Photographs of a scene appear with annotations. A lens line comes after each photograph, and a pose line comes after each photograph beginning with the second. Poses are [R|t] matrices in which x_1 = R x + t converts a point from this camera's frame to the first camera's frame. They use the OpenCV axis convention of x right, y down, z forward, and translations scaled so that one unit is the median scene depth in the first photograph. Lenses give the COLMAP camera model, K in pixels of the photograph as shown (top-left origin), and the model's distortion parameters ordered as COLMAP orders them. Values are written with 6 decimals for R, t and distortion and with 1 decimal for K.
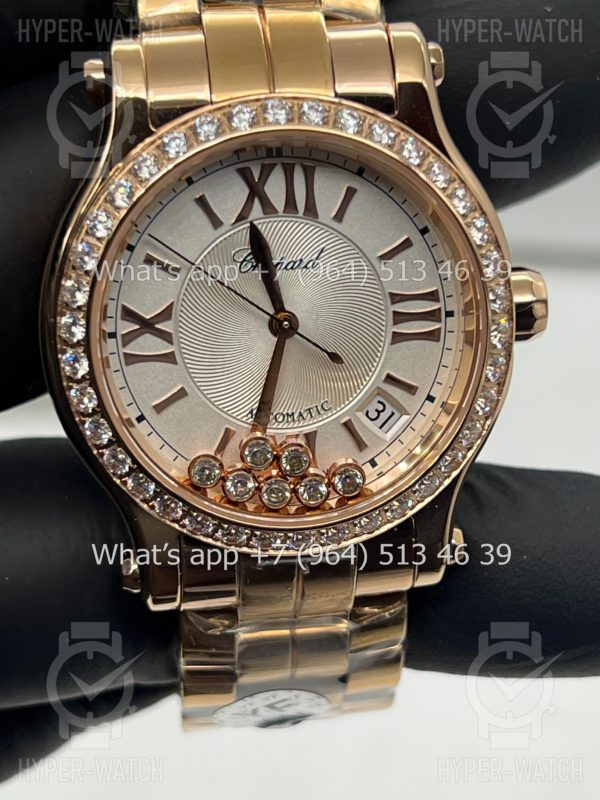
lens RADIAL K [[1789.8, 0, 300.0], [0, 1789.8, 400.0], [0, 0, 1]] dist [0.110824, 0.539423]
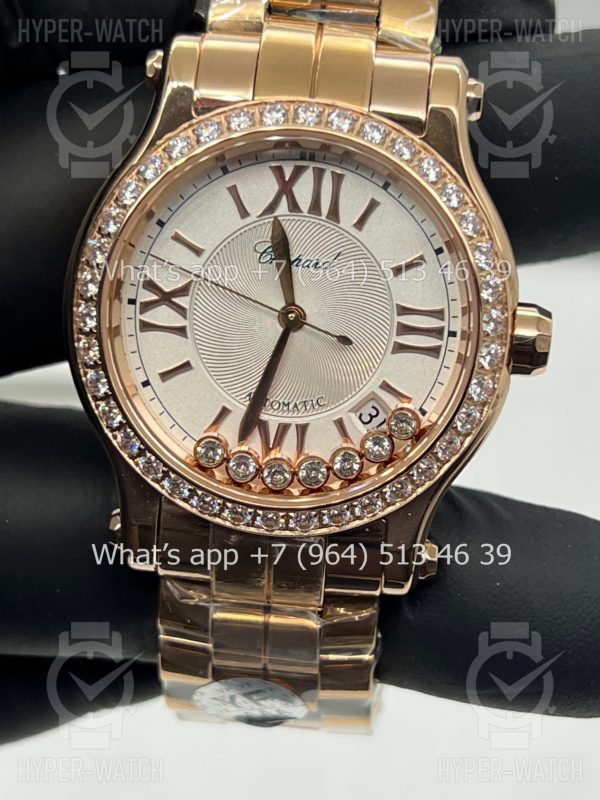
lens RADIAL K [[1789.8, 0, 300.0], [0, 1789.8, 400.0], [0, 0, 1]] dist [0.110824, 0.539423]
pose [[0.972417, 0.156642, -0.172826, 0.187252], [-0.171008, 0.982669, -0.071541, 0.081021], [0.158624, 0.099123, 0.982351, -0.033926]]
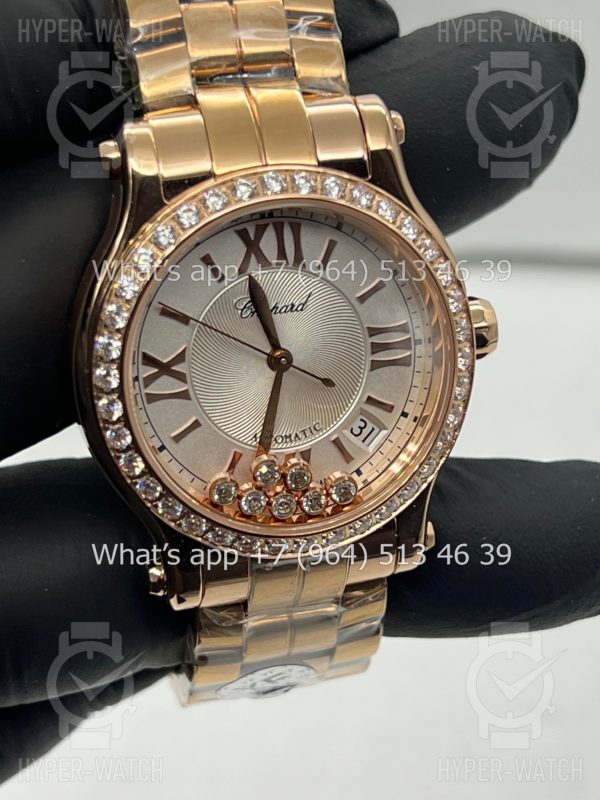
lens RADIAL K [[1789.8, 0, 300.0], [0, 1789.8, 400.0], [0, 0, 1]] dist [0.110824, 0.539423]
pose [[0.992457, -0.056649, 0.108721, -0.124929], [0.051180, 0.997311, 0.052454, -0.077189], [-0.111400, -0.046494, 0.992687, -0.157900]]
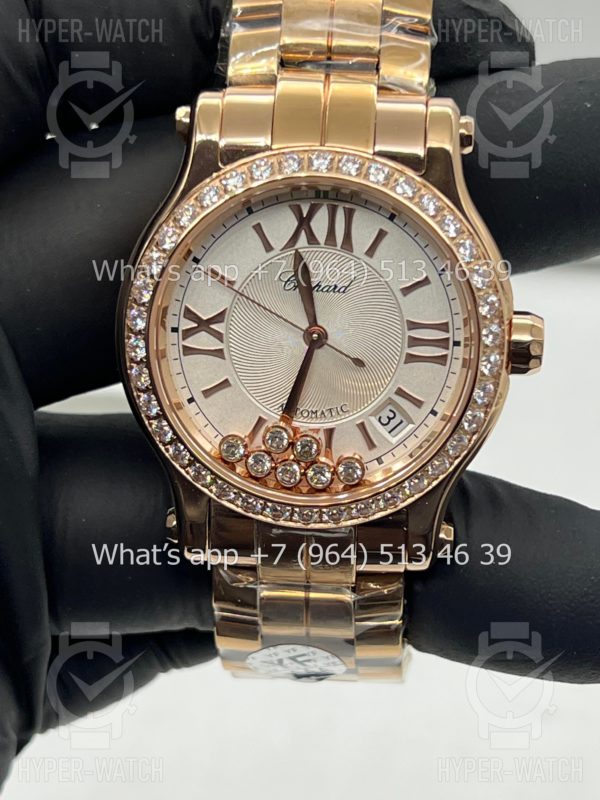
lens RADIAL K [[1789.8, 0, 300.0], [0, 1789.8, 400.0], [0, 0, 1]] dist [0.110824, 0.539423]
pose [[0.977370, 0.116230, -0.176744, 0.200300], [-0.119351, 0.992827, -0.007093, 0.010087], [0.174652, 0.028027, 0.984231, -0.189662]]
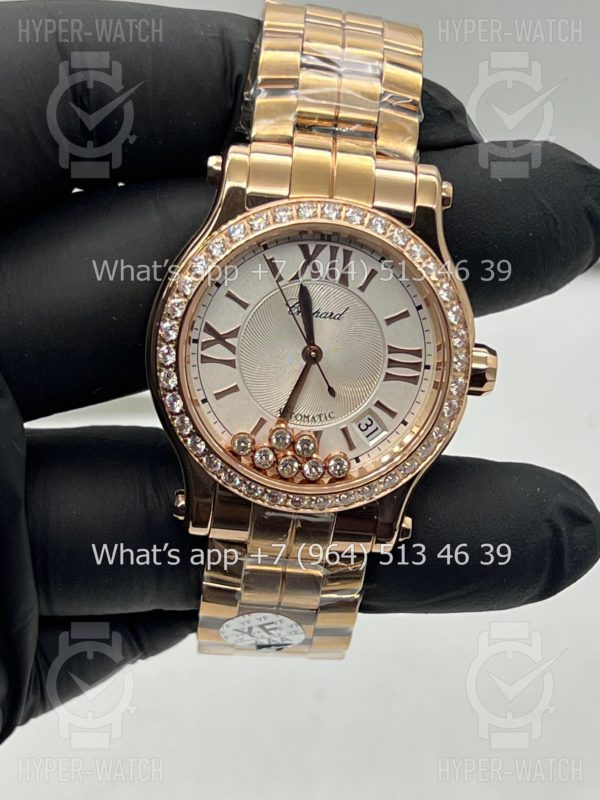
lens RADIAL K [[1789.8, 0, 300.0], [0, 1789.8, 400.0], [0, 0, 1]] dist [0.110824, 0.539423]
pose [[0.983512, 0.172577, -0.054051, 0.066586], [-0.174426, 0.984165, -0.031554, 0.042356], [0.047750, 0.040461, 0.998040, -0.454881]]
